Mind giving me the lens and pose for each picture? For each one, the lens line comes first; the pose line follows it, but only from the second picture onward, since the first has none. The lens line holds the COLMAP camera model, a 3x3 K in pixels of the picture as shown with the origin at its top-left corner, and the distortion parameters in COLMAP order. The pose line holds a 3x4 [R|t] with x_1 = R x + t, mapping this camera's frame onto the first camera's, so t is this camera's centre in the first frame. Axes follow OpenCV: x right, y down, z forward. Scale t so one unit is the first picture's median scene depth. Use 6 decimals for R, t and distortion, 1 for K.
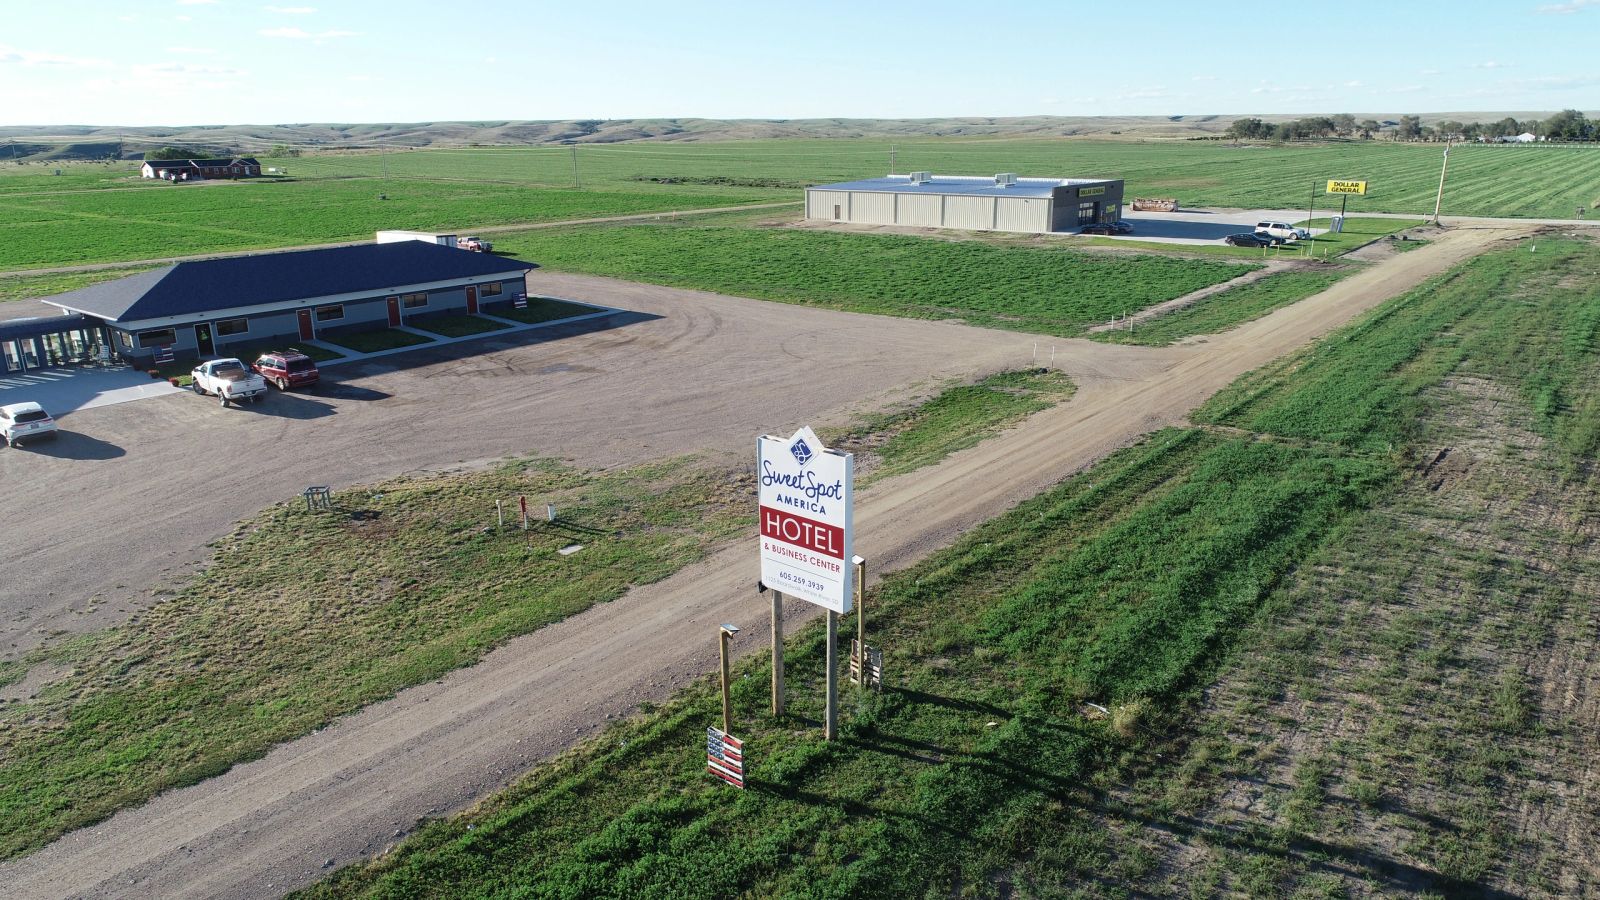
lens RADIAL K [[1070.7, 0, 794.0], [0, 1070.7, 453.6], [0, 0, 1]] dist [-0.004338, 0.003006]
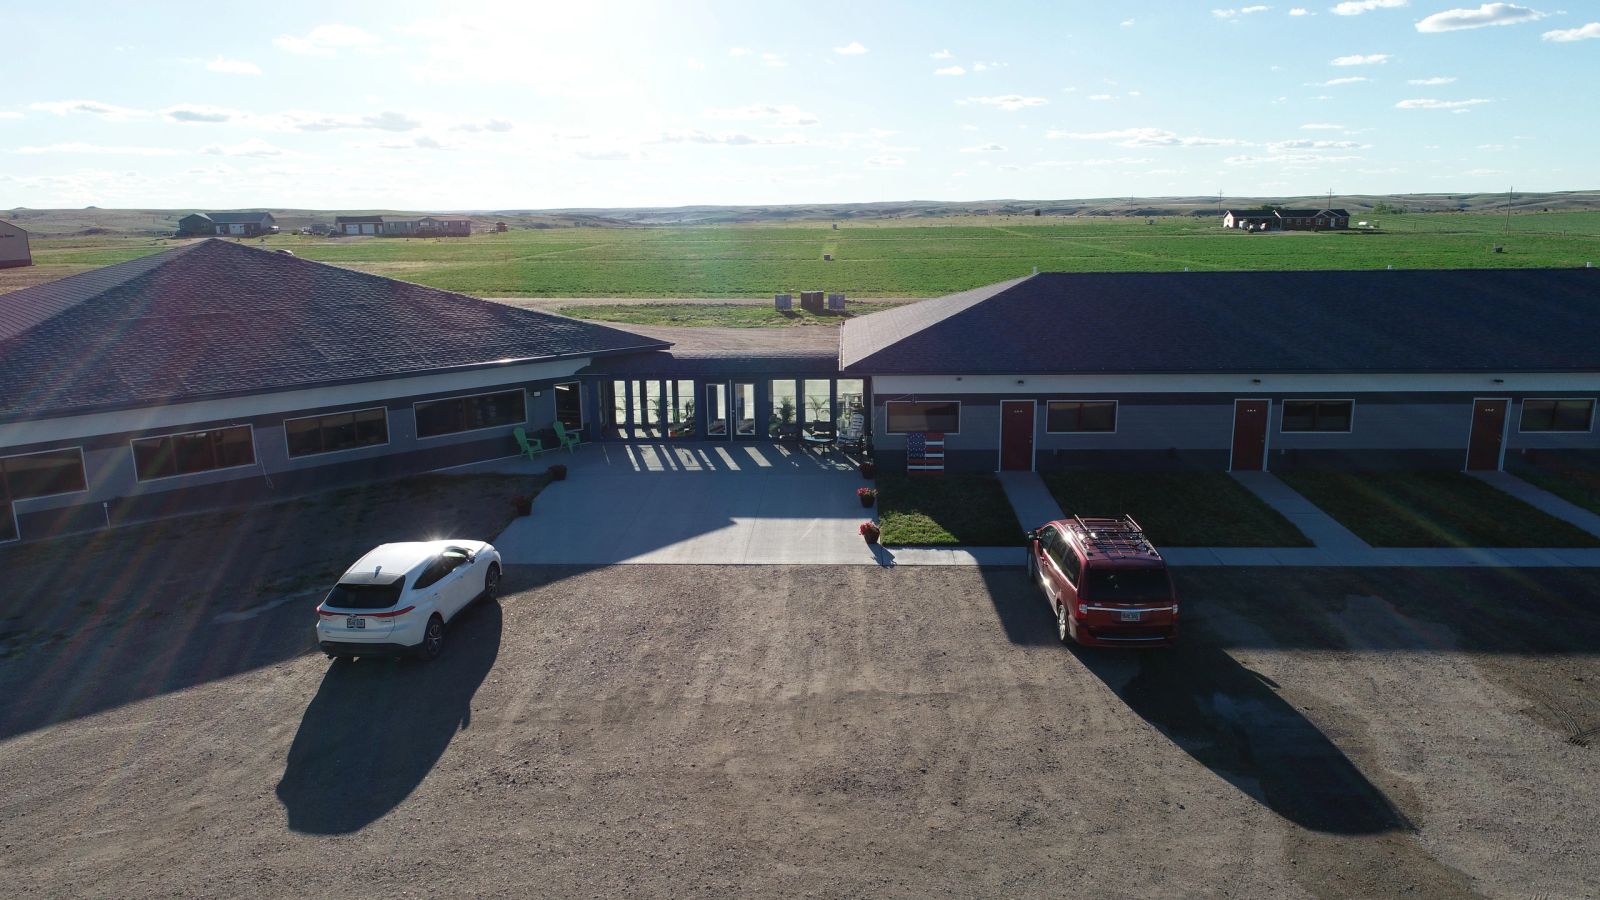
lens RADIAL K [[1070.7, 0, 804.8], [0, 1070.7, 444.8], [0, 0, 1]] dist [-0.004338, 0.003006]
pose [[0.603384, 0.174719, -0.778075, -0.334435], [-0.229024, 0.972566, 0.040788, -0.133753], [0.763856, 0.153586, 0.626846, 0.861337]]
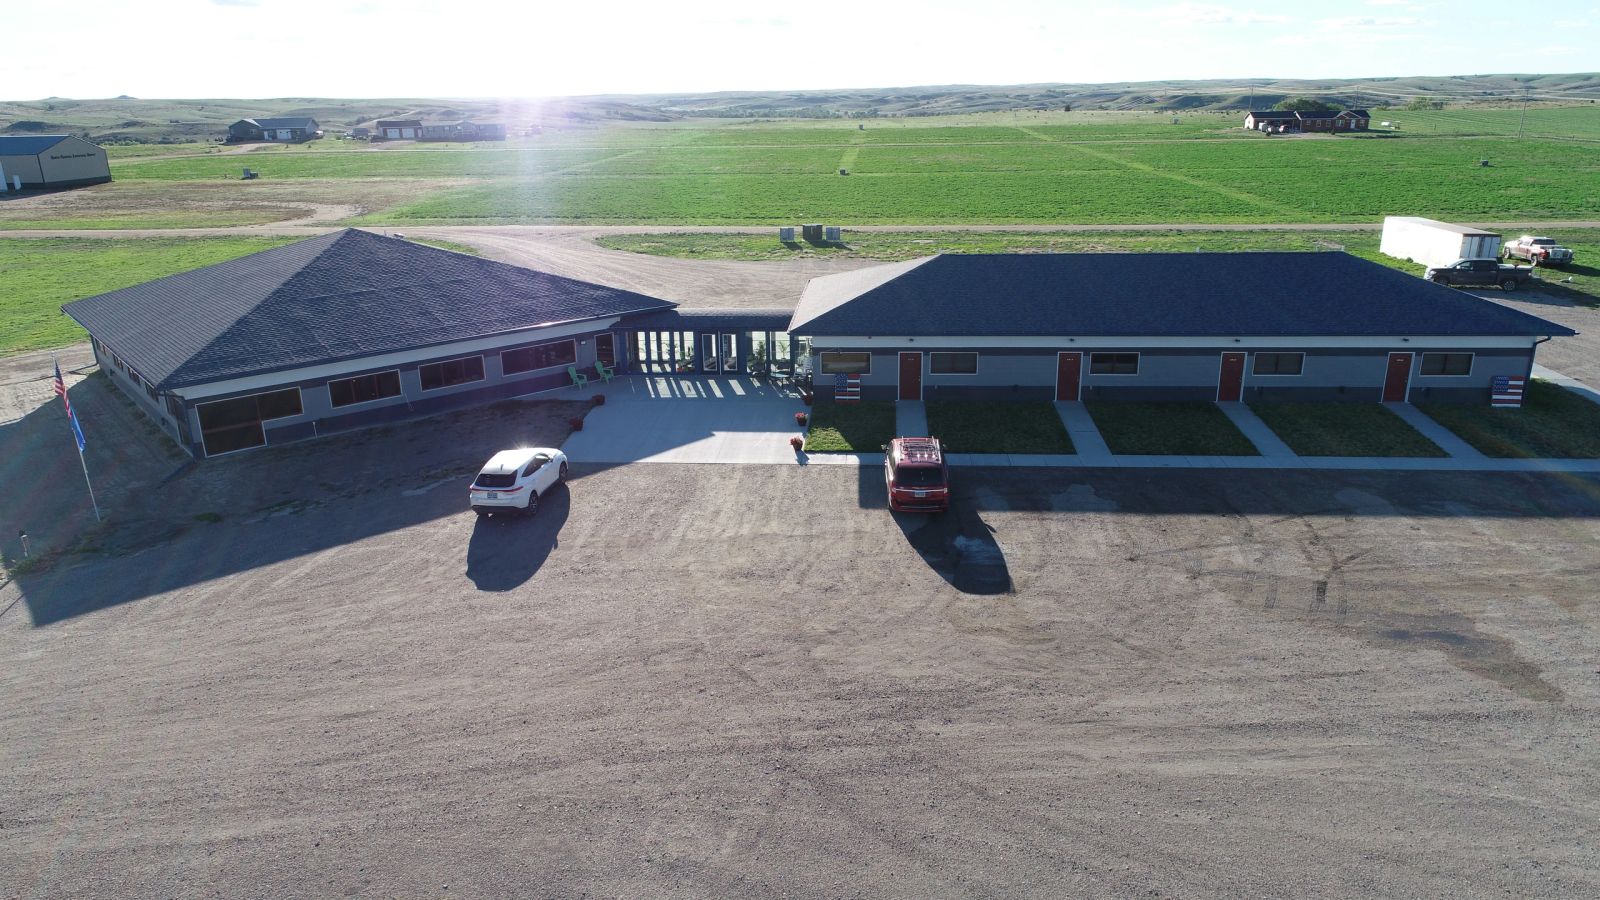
lens RADIAL K [[1070.7, 0, 802.9], [0, 1070.7, 448.4], [0, 0, 1]] dist [-0.004338, 0.003006]
pose [[0.575999, 0.256932, -0.776022, -0.082819], [-0.228970, 0.962030, 0.148564, -0.195031], [0.784727, 0.092113, 0.612958, 0.725054]]
